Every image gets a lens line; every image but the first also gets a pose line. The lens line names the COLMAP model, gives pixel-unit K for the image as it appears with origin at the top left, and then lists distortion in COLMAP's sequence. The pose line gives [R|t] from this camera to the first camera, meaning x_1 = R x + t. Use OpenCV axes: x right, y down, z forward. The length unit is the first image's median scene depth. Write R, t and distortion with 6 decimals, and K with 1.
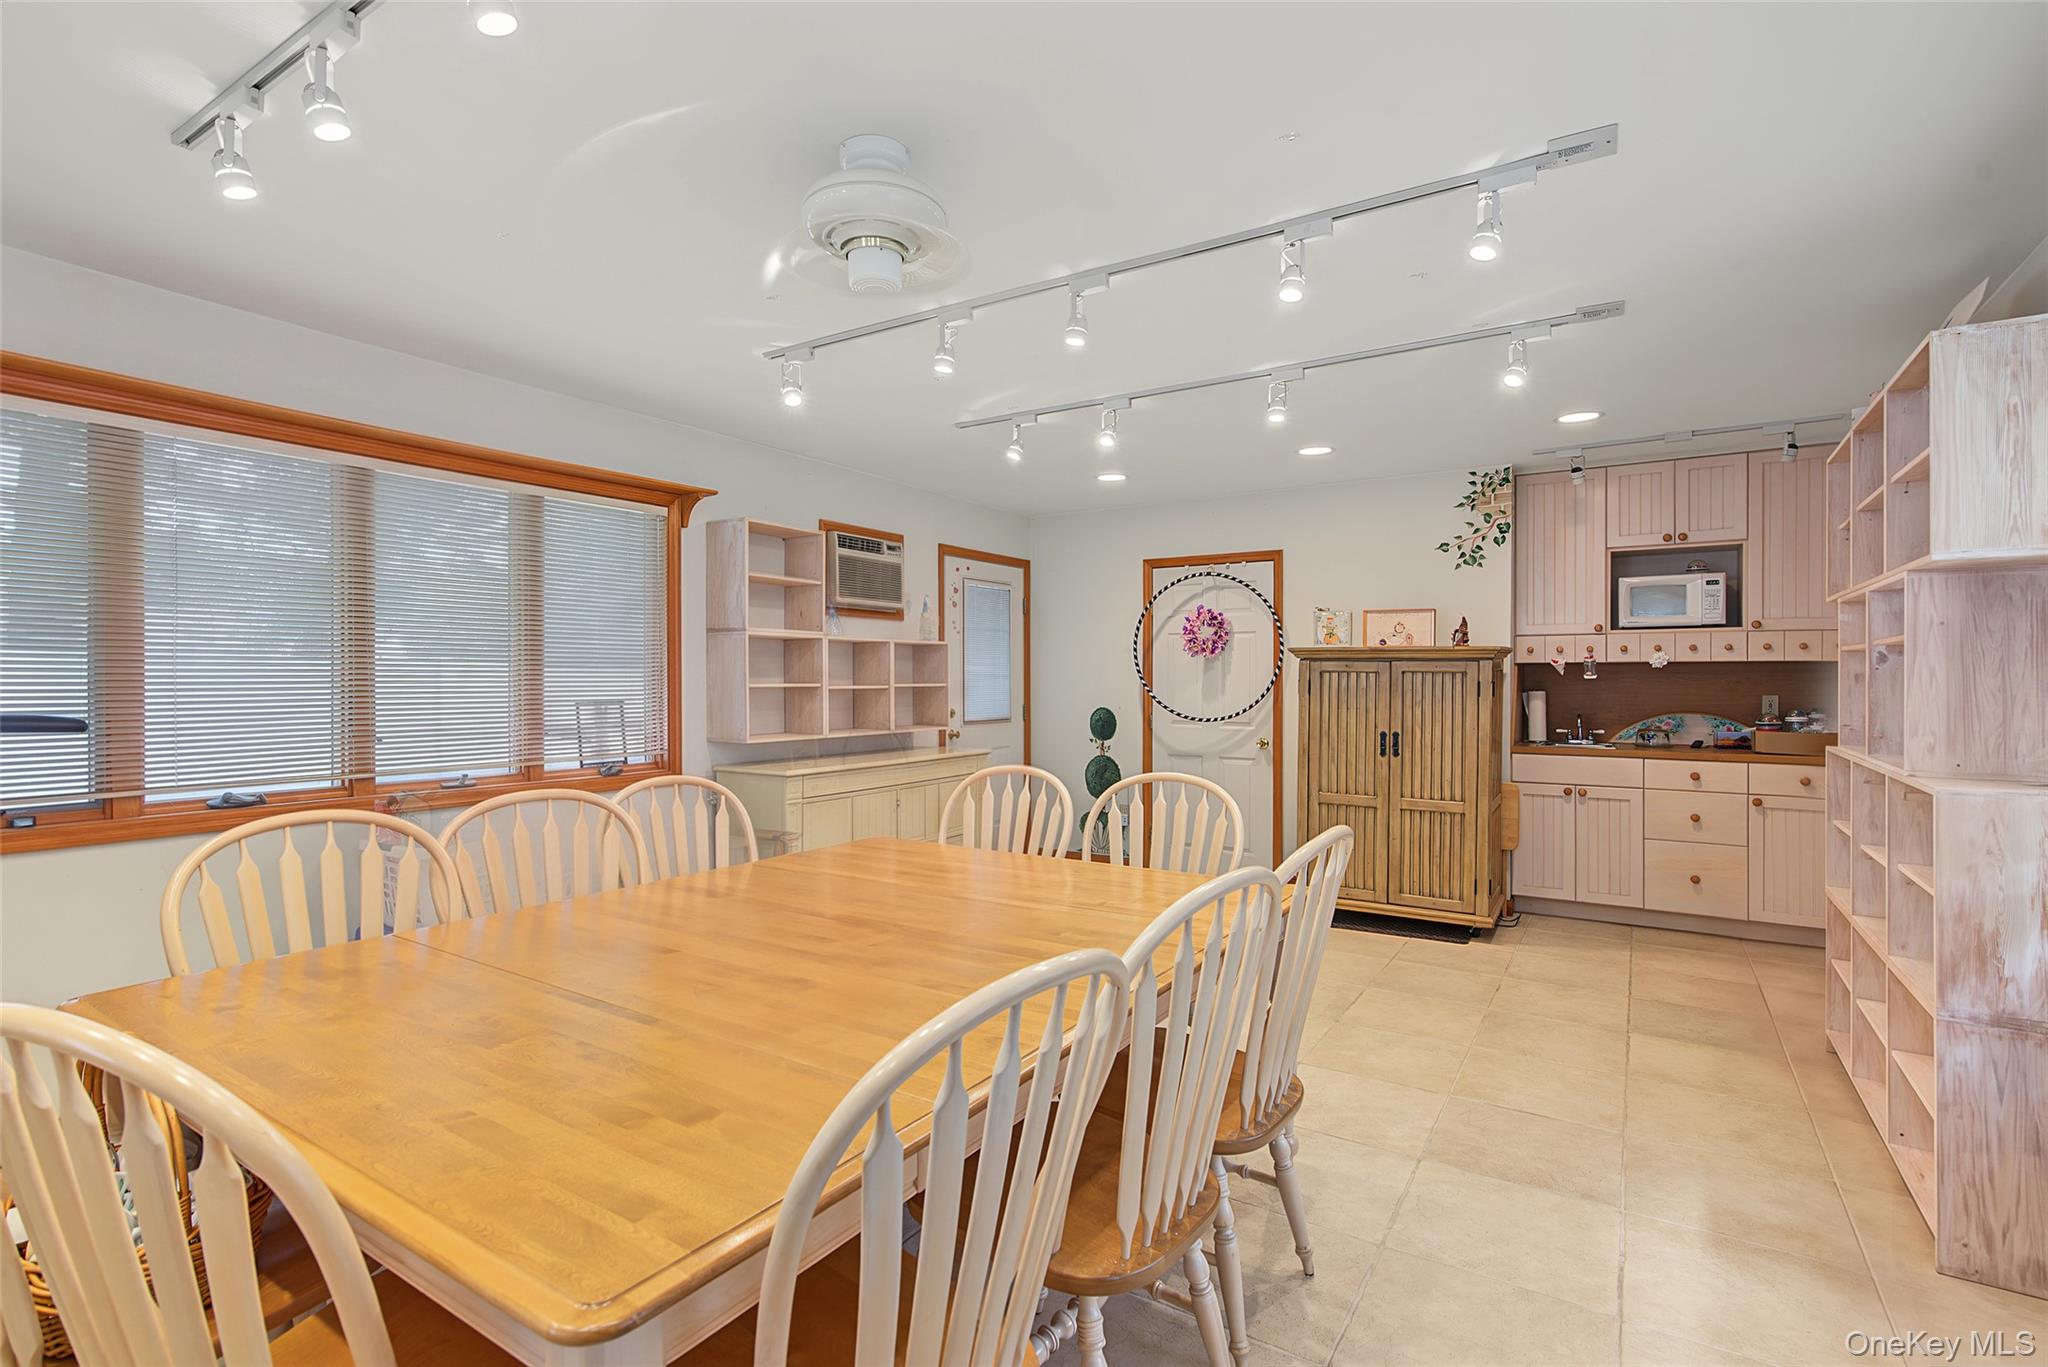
lens RADIAL K [[967.0, 0, 1030.5], [0, 967.0, 682.6], [0, 0, 1]] dist [-0.000735, -0.000356]
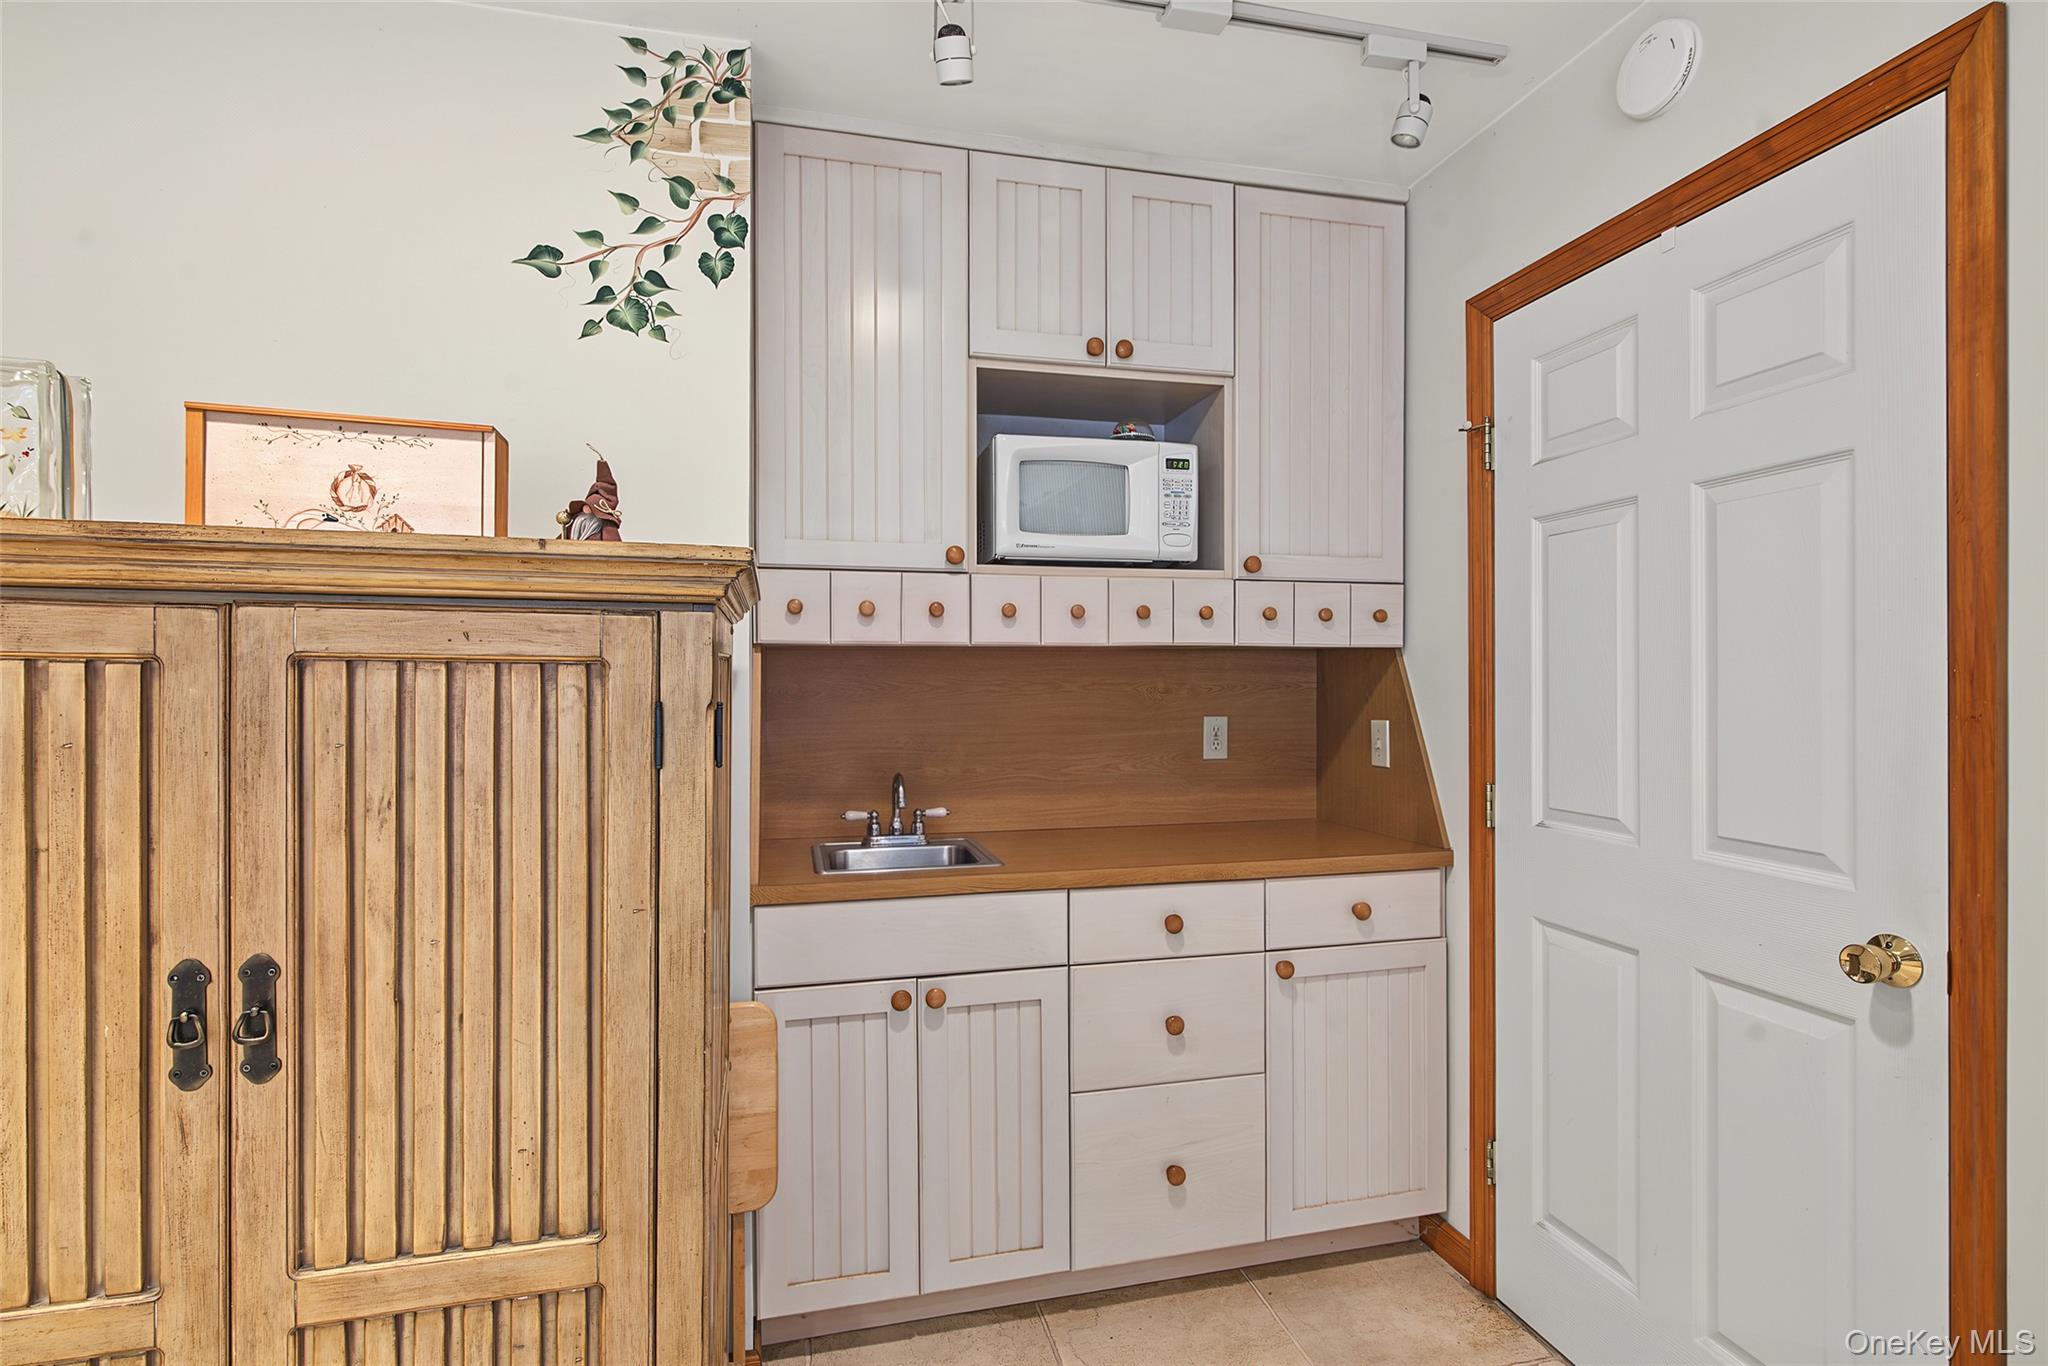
lens RADIAL K [[967.0, 0, 1030.5], [0, 967.0, 682.1], [0, 0, 1]] dist [-0.000735, -0.000356]
pose [[0.693327, -0.003577, 0.720614, 0.330800], [0.006896, 0.999975, -0.001672, -0.004504], [-0.720590, 0.006128, 0.693334, 0.715240]]
